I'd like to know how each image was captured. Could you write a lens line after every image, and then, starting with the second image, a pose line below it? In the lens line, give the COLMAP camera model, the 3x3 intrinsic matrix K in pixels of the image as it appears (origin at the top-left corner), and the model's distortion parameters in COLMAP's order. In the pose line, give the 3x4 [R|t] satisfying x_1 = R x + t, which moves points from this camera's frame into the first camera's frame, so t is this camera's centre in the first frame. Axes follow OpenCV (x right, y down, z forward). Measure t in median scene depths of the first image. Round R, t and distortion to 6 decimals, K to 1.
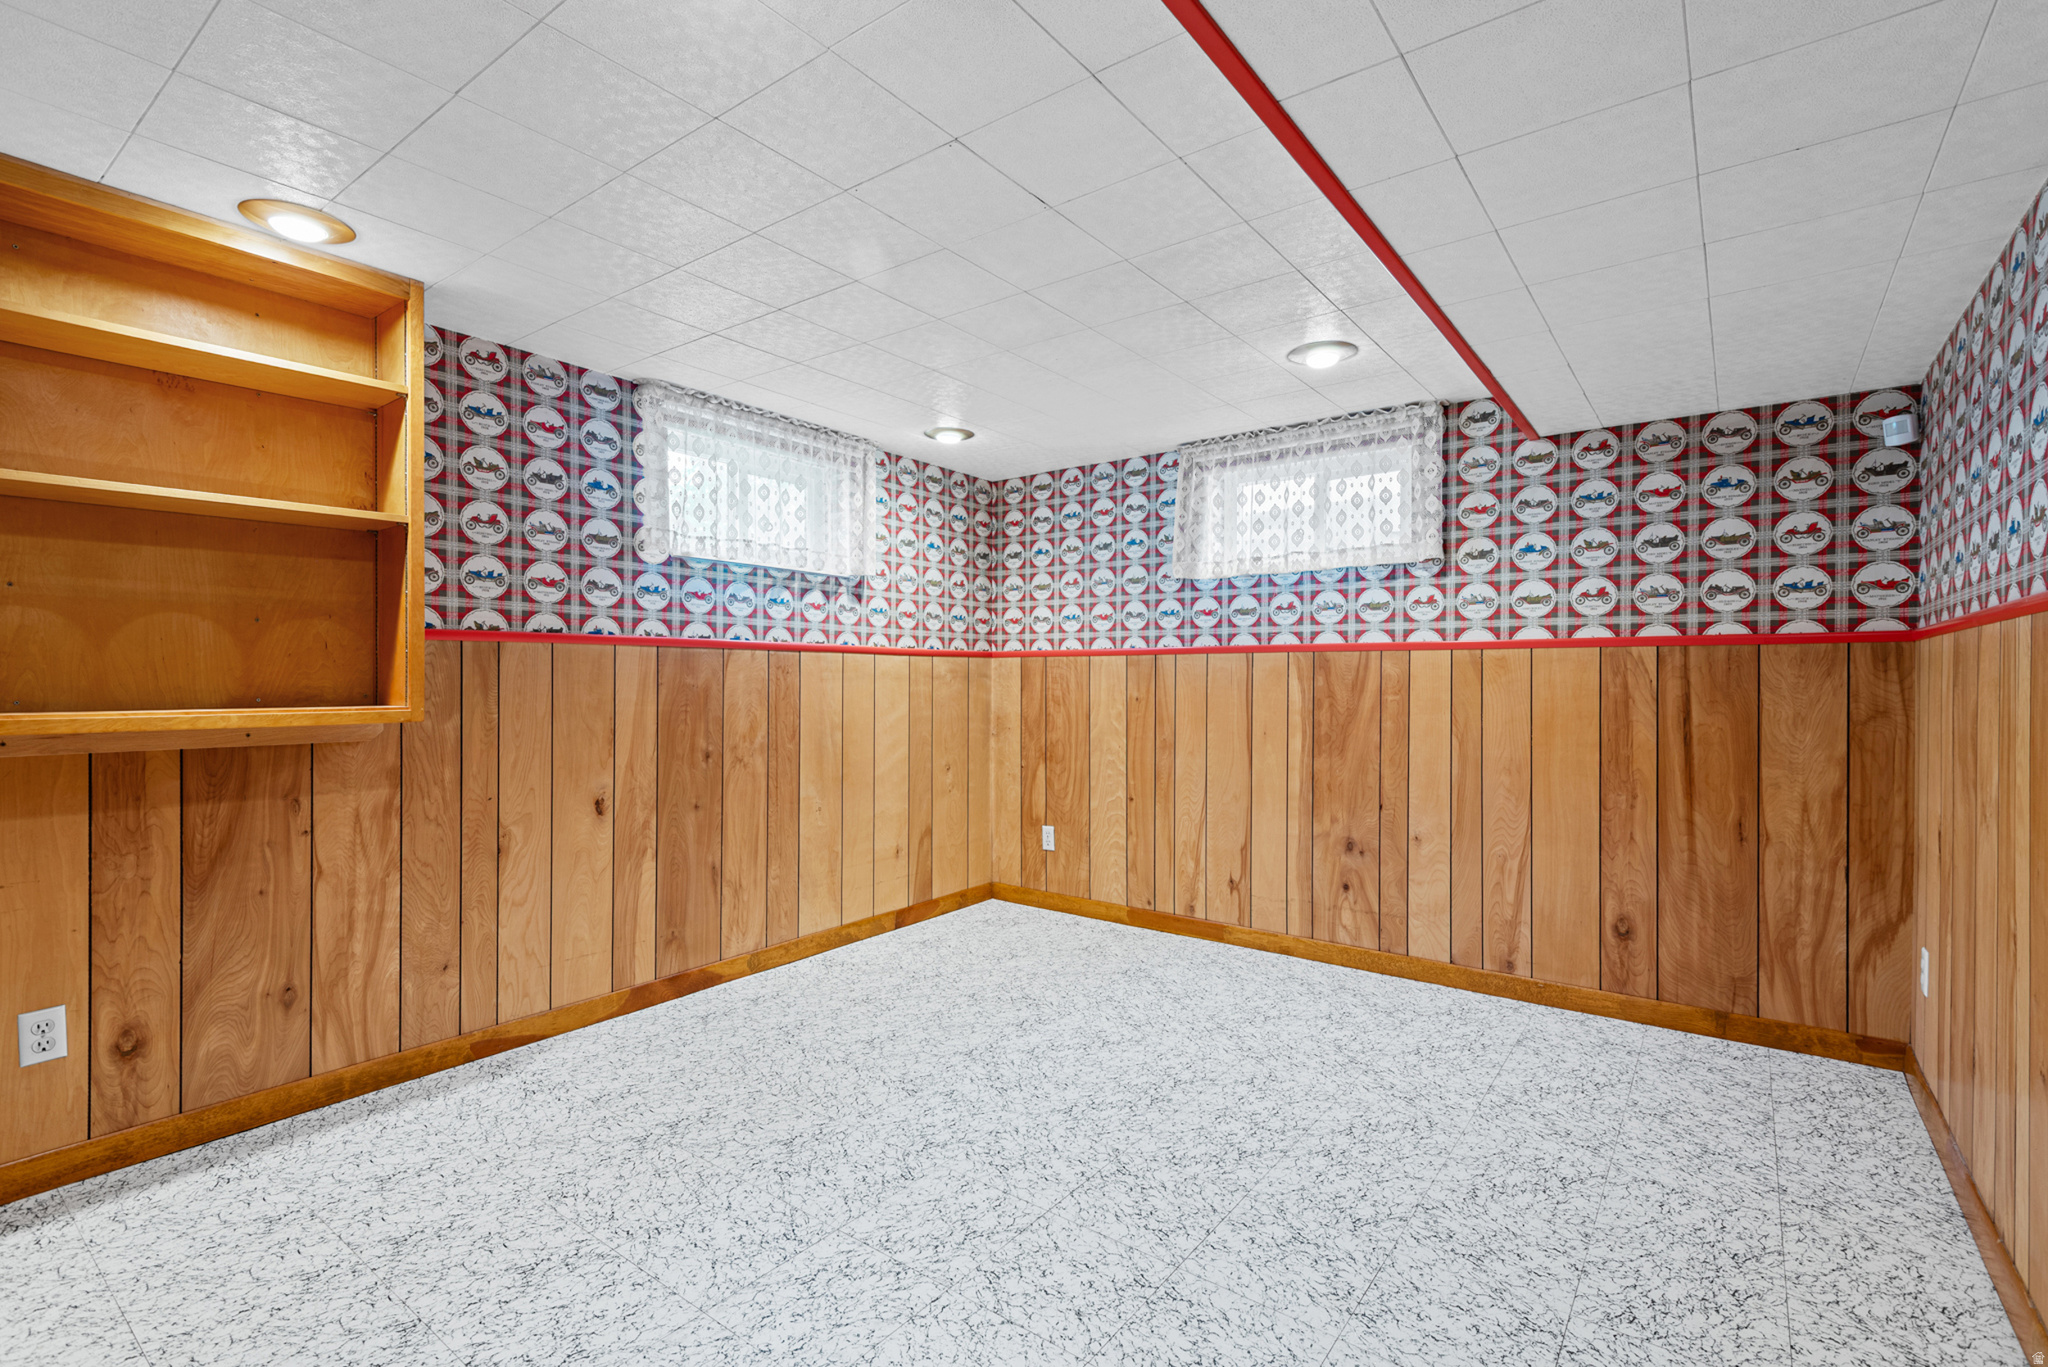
lens RADIAL K [[924.5, 0, 1029.2], [0, 924.5, 680.1], [0, 0, 1]] dist [0.011019, -0.001363]
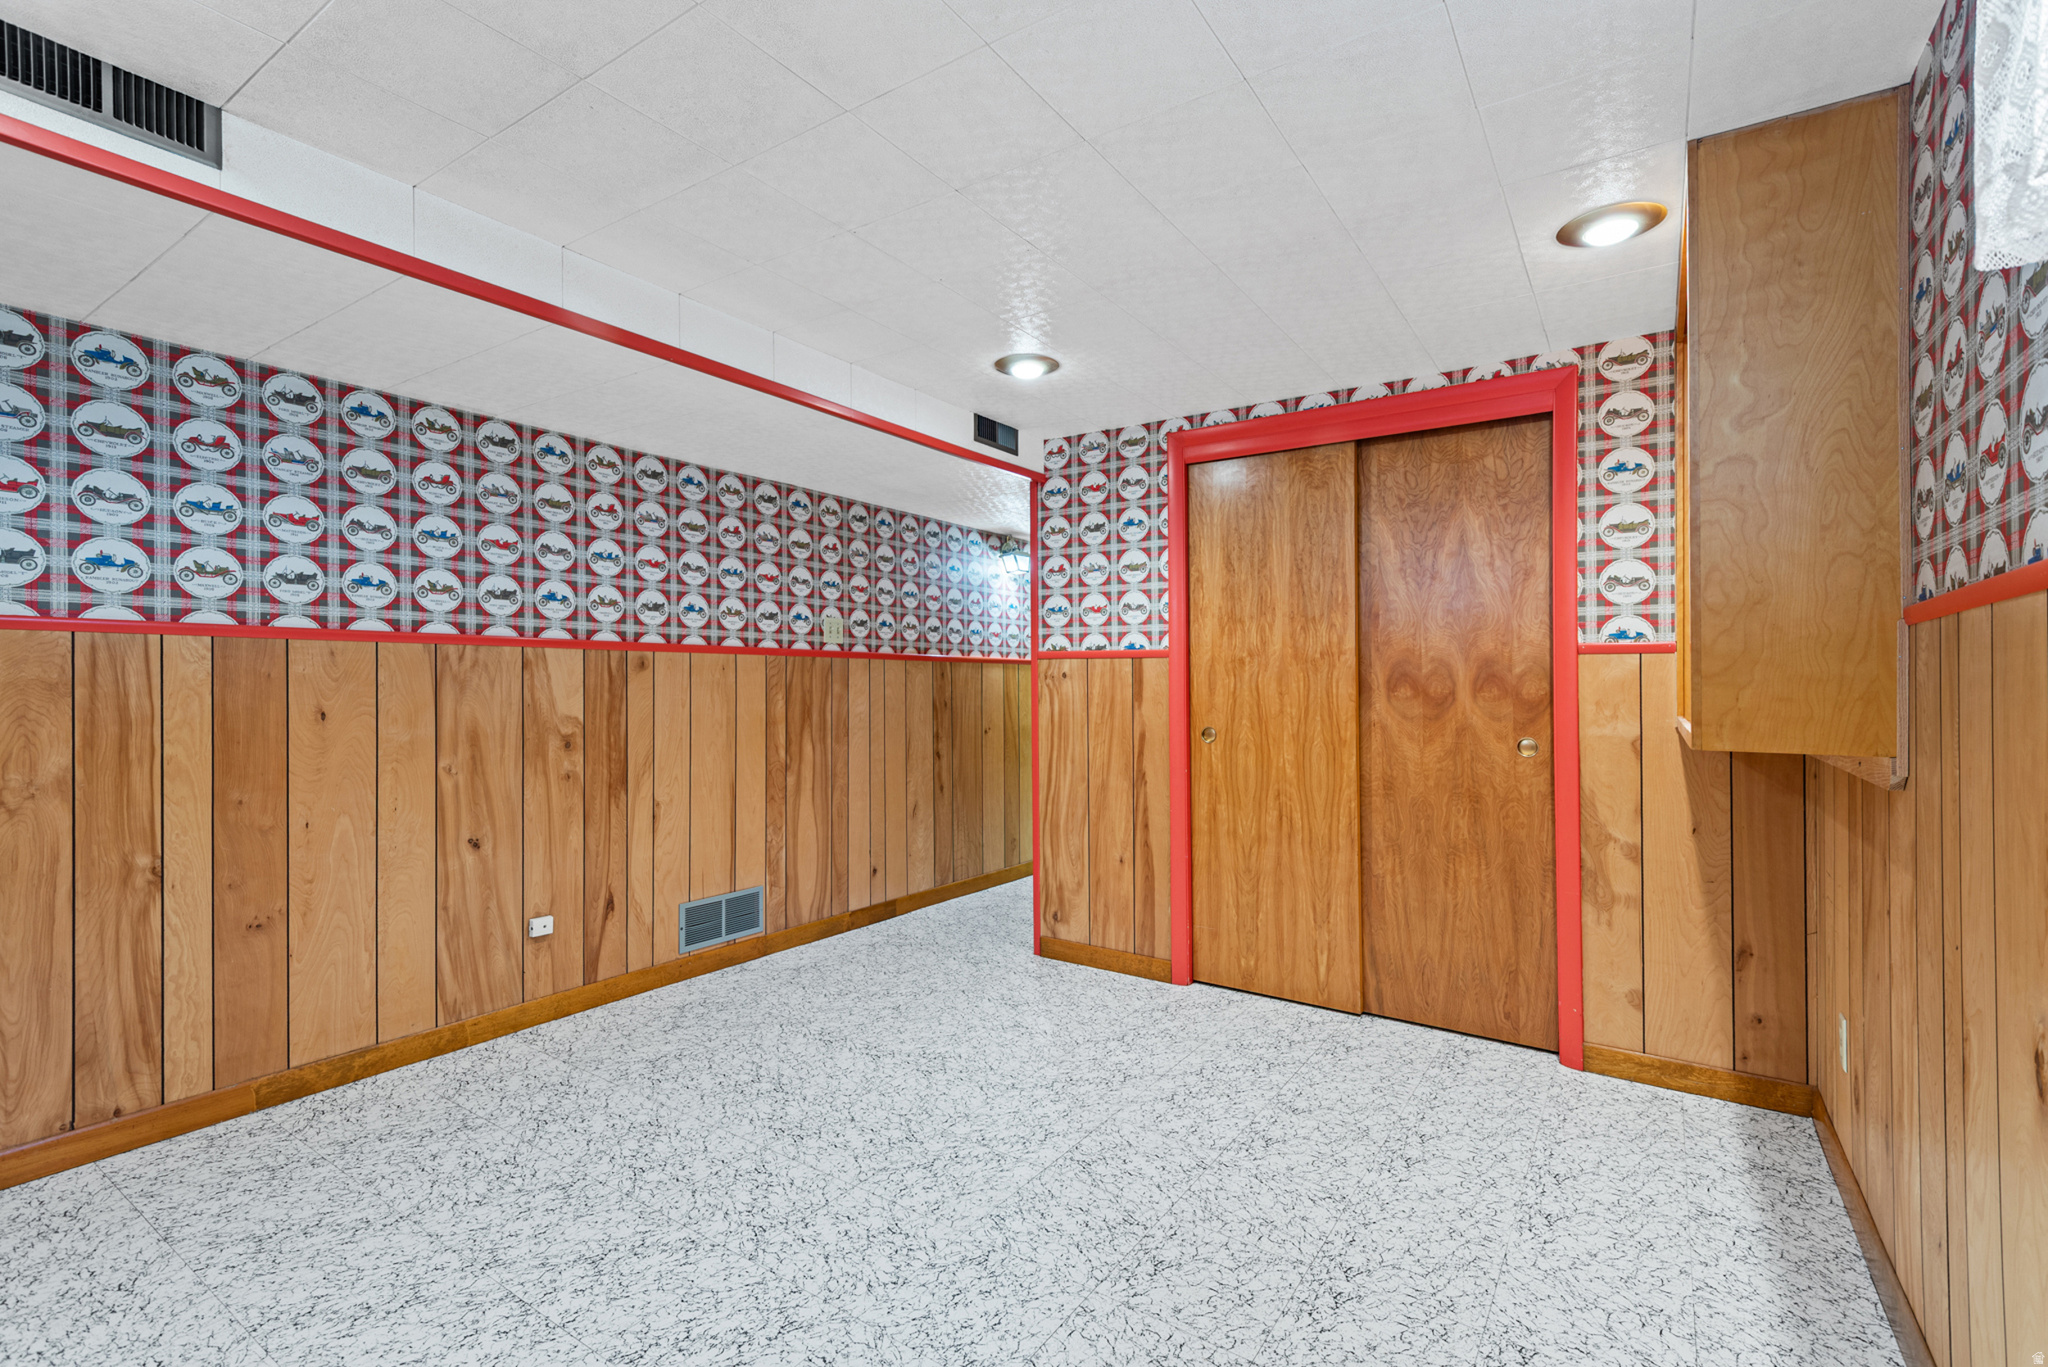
lens RADIAL K [[924.5, 0, 1022.6], [0, 924.5, 681.9], [0, 0, 1]] dist [0.011019, -0.001363]
pose [[-0.998636, -0.007960, -0.051599, -0.111037], [-0.007995, 0.999968, 0.000473, -0.005538], [0.051594, 0.000885, -0.998668, 2.064704]]
